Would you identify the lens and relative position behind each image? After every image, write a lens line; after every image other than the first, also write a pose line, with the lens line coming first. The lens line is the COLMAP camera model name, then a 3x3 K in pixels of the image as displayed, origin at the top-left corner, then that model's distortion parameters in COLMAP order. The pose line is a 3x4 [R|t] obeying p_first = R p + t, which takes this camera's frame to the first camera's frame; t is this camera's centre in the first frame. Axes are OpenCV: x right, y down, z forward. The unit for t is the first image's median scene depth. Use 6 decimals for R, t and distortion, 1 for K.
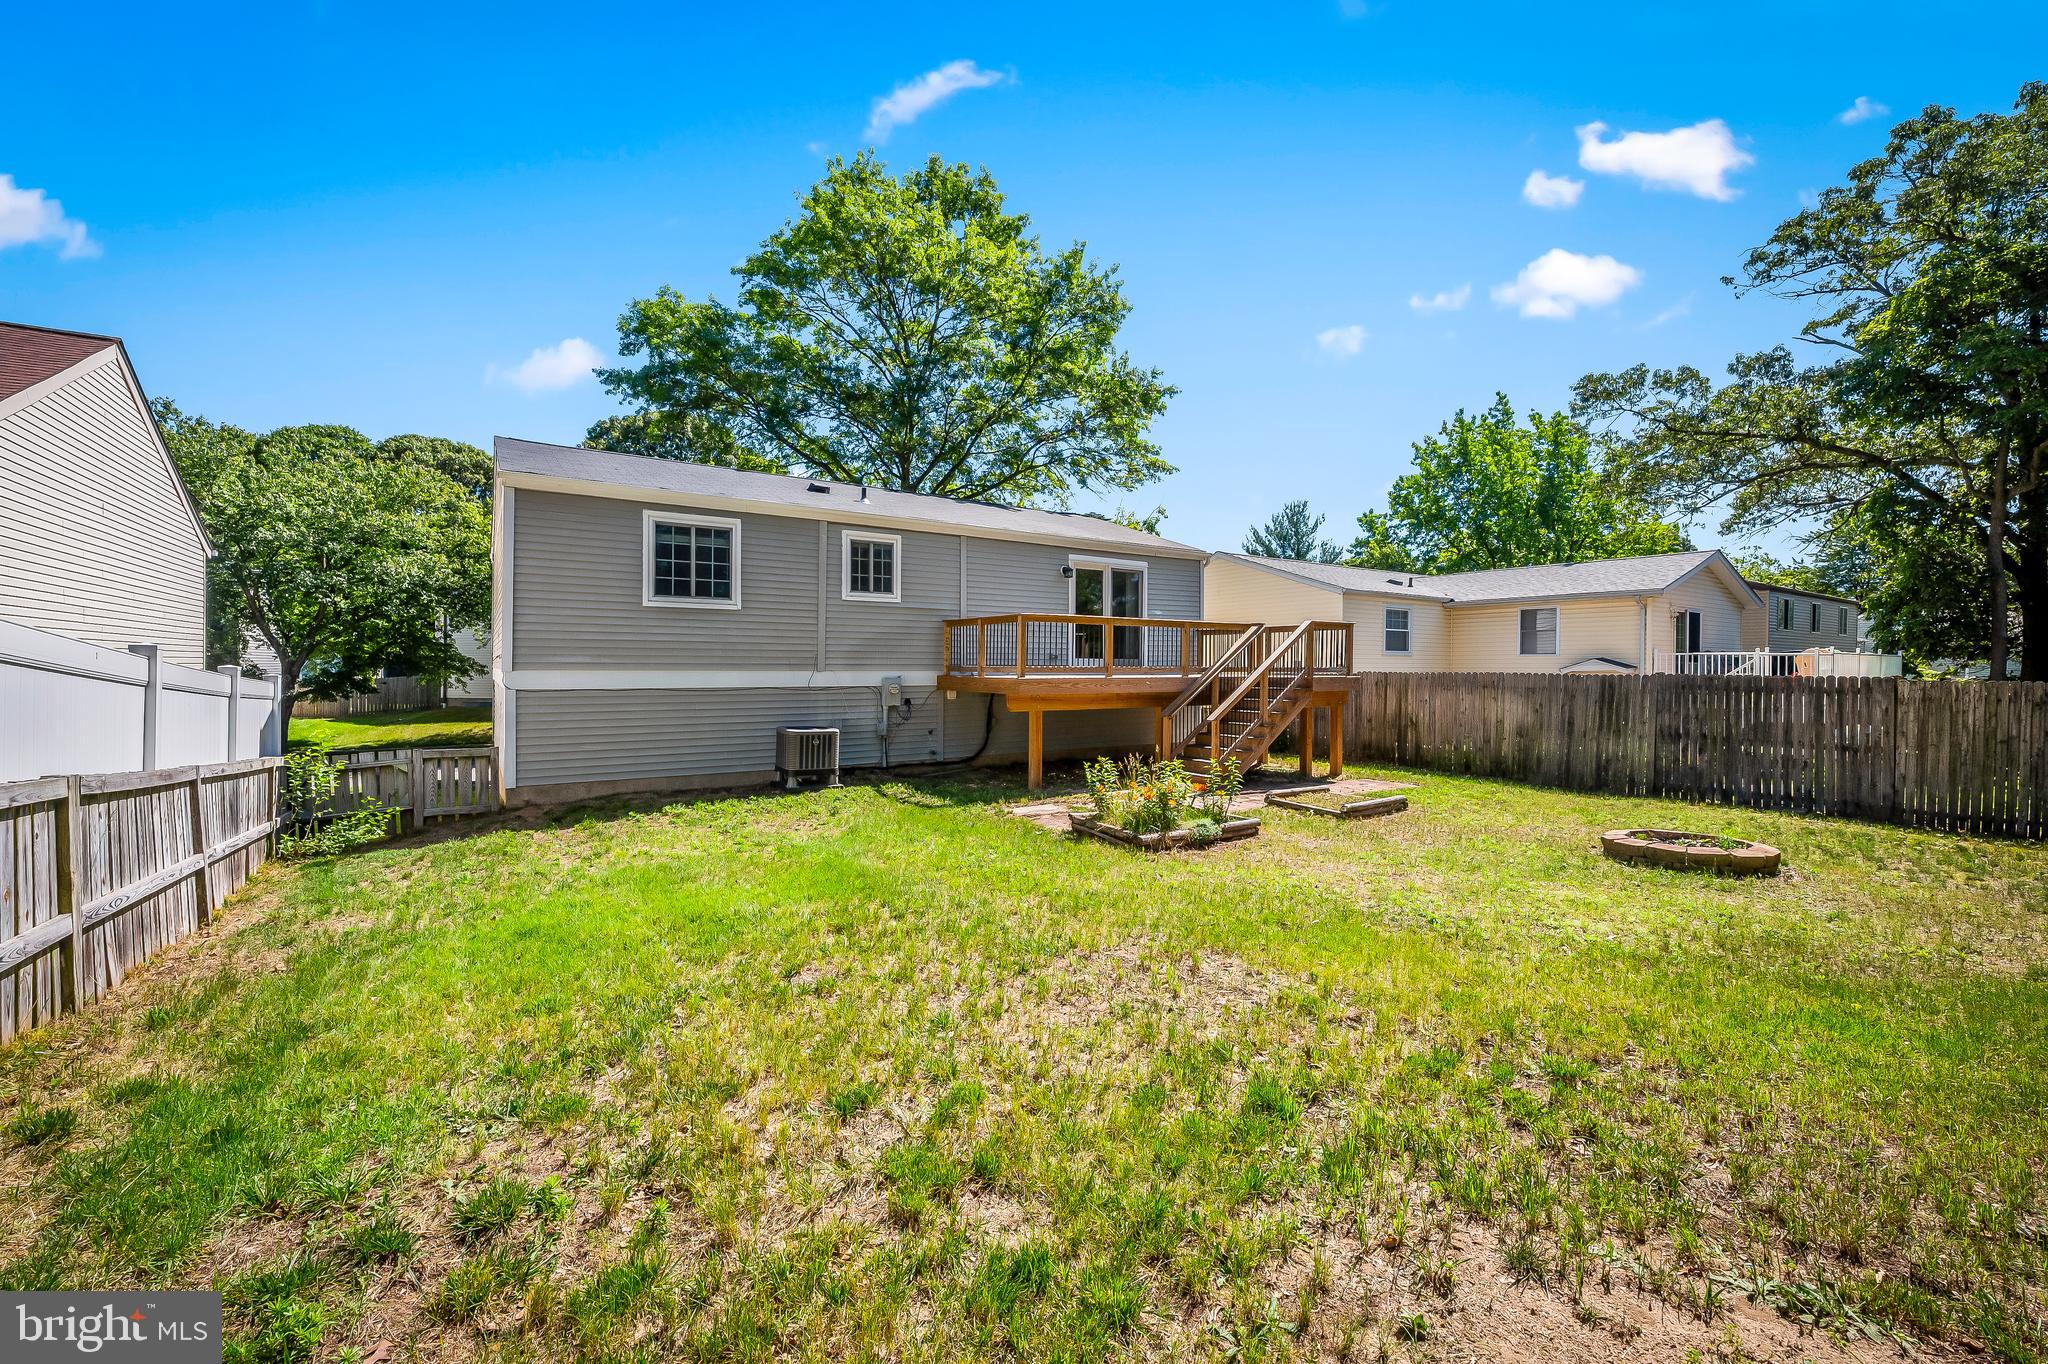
lens RADIAL K [[819.6, 0, 1023.2], [0, 819.6, 639.2], [0, 0, 1]] dist [0.001044, 0.000165]
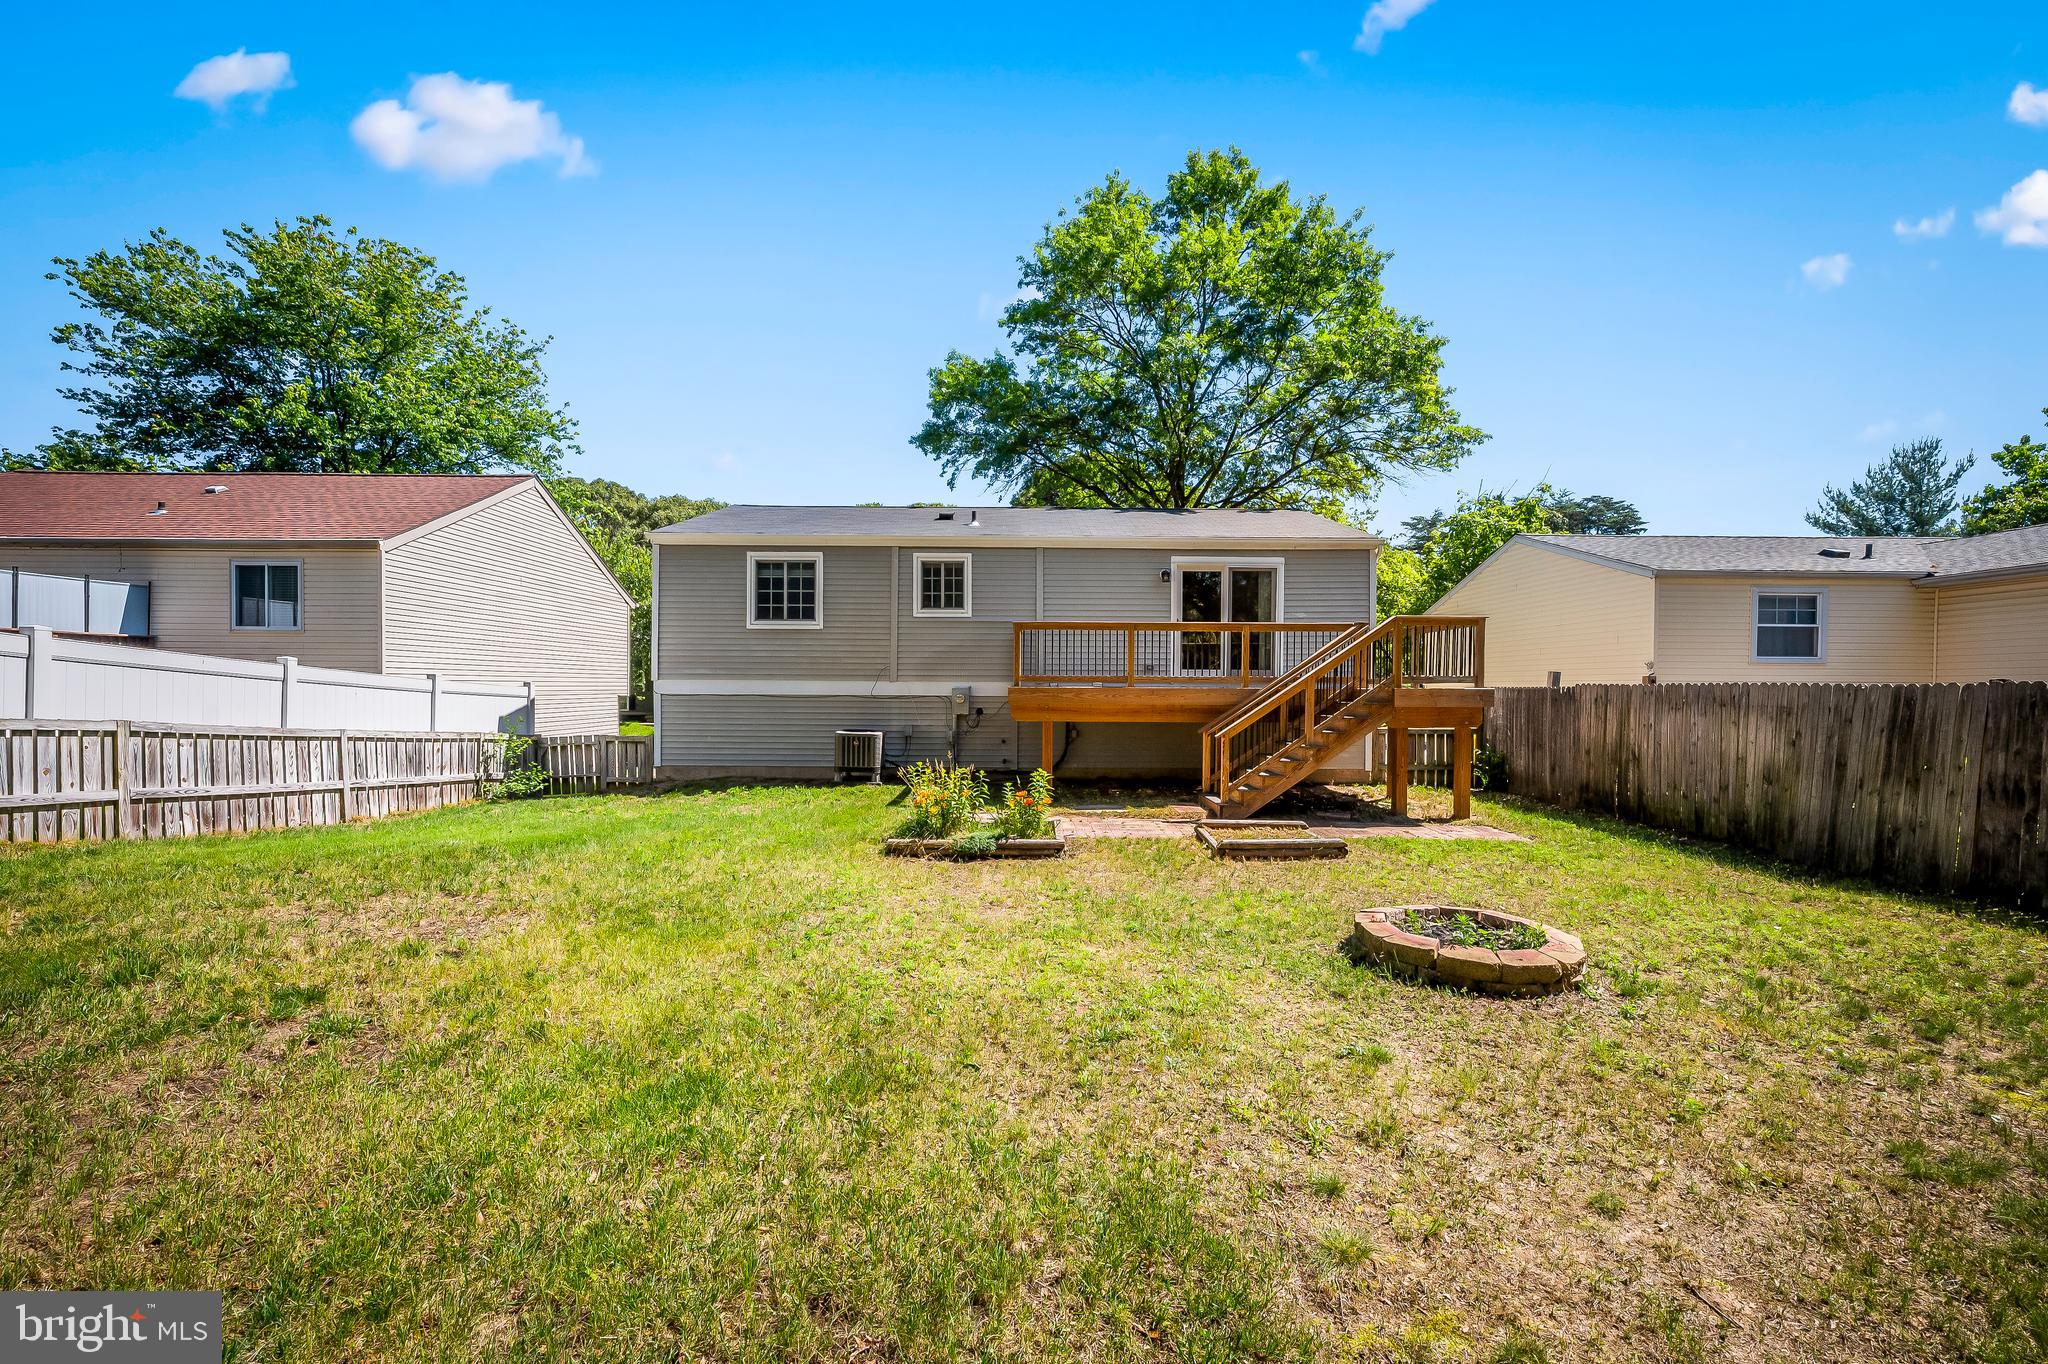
lens RADIAL K [[820.0, 0, 1024.5], [0, 820.0, 672.9], [0, 0, 1]] dist [0.000579, -0.000019]
pose [[0.834850, -0.008351, -0.550414, 0.496683], [0.015770, 0.999837, 0.008750, 0.019542], [0.550252, -0.015985, 0.834846, 0.159478]]
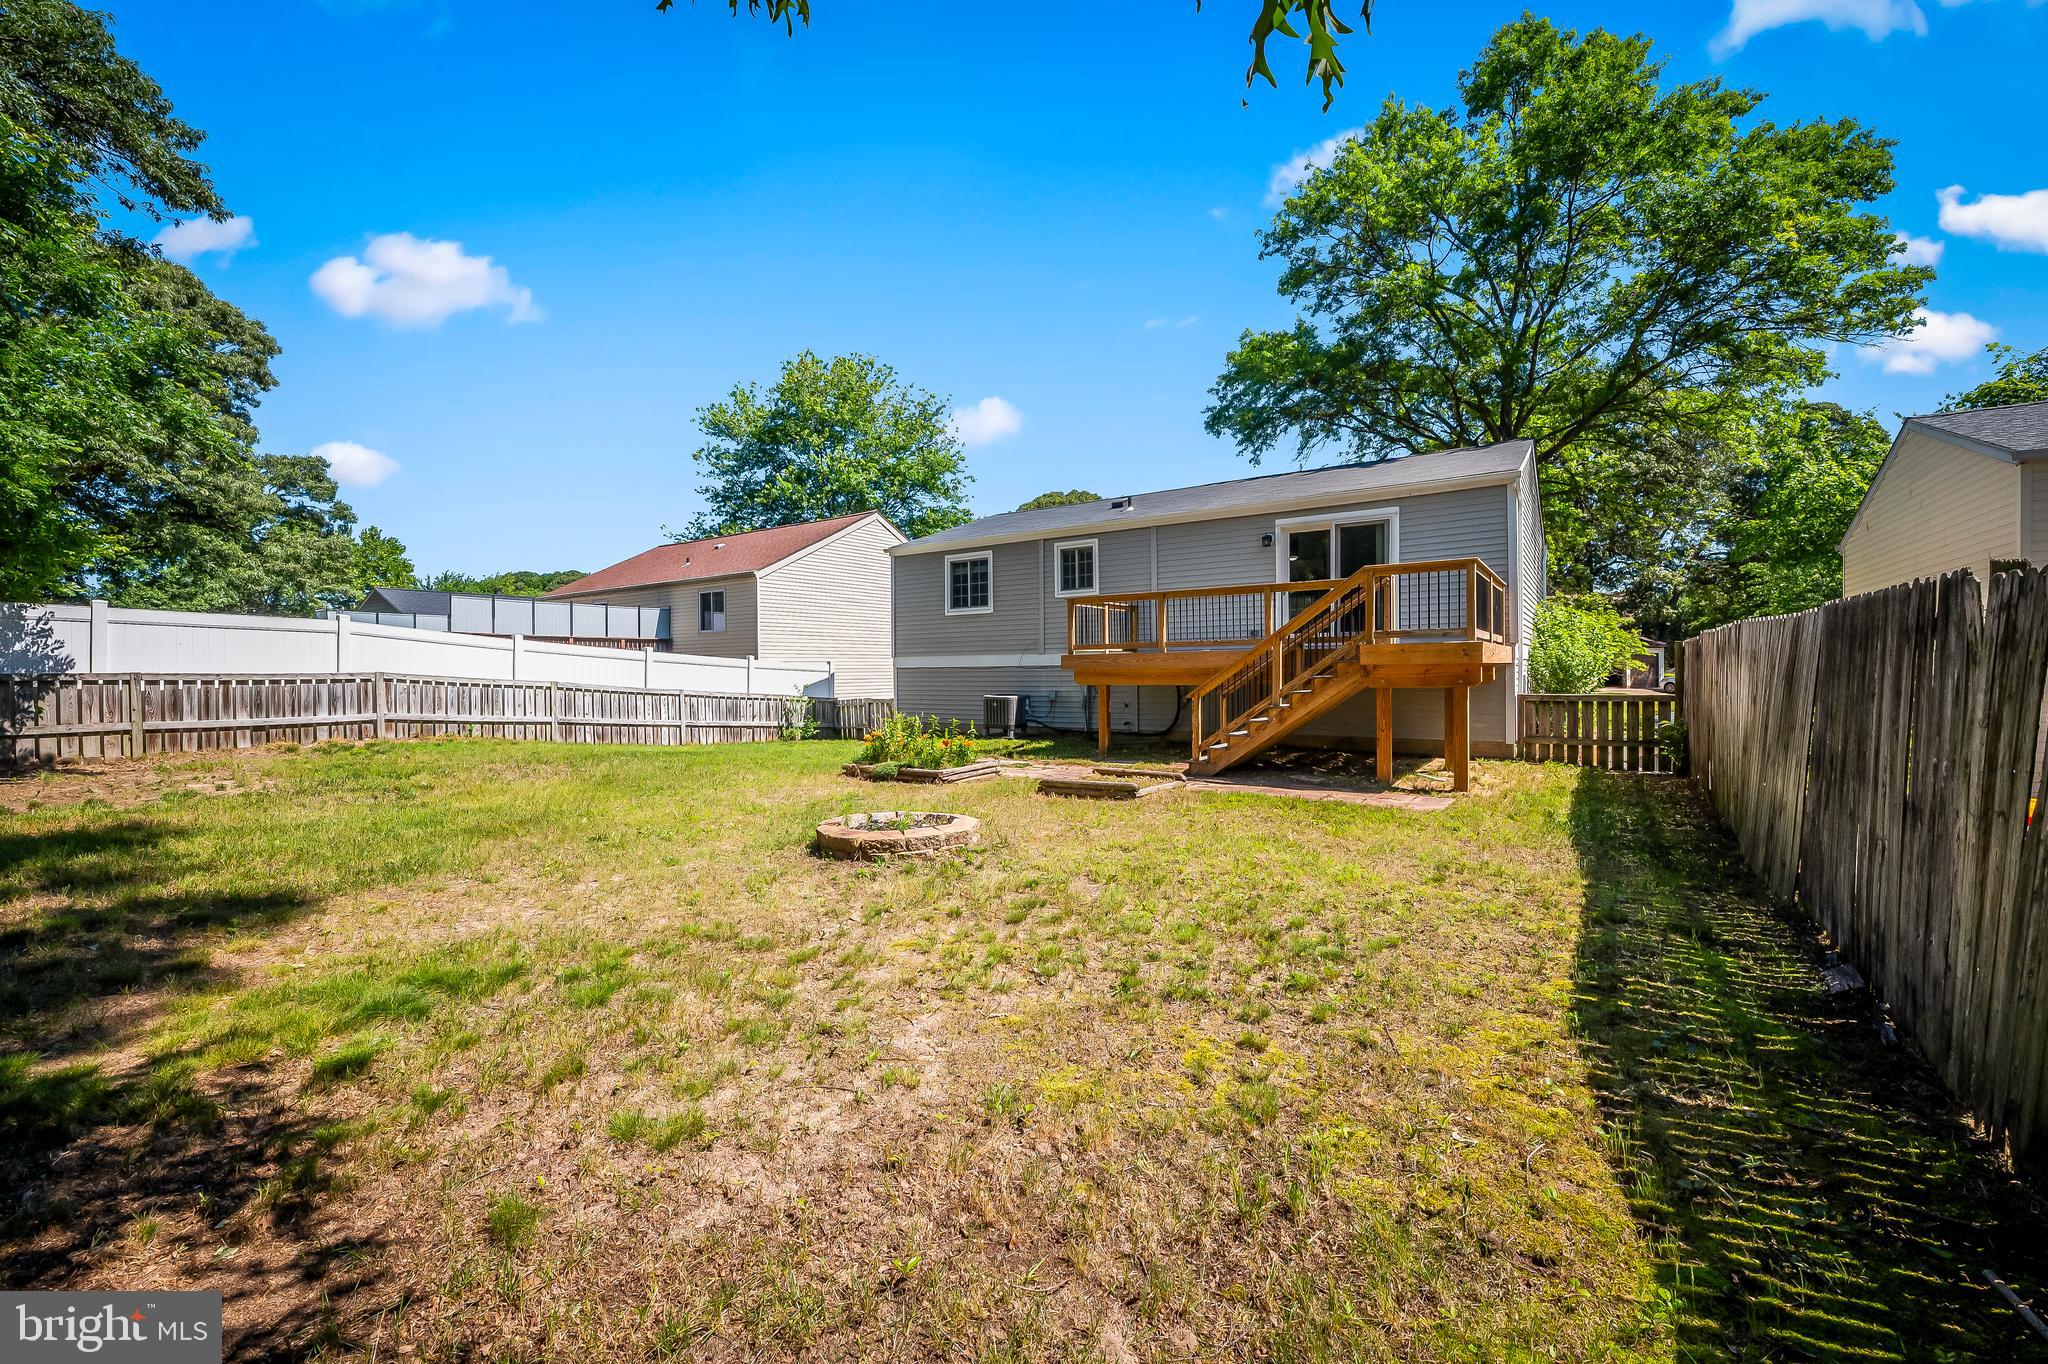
lens RADIAL K [[826.2, 0, 1026.6], [0, 826.2, 643.9], [0, 0, 1]] dist [0.006143, 0.000107]
pose [[0.374717, -0.037545, -0.926379, 0.935216], [0.043742, 0.998783, -0.022786, 0.050202], [0.926107, -0.031983, 0.375903, 0.460290]]
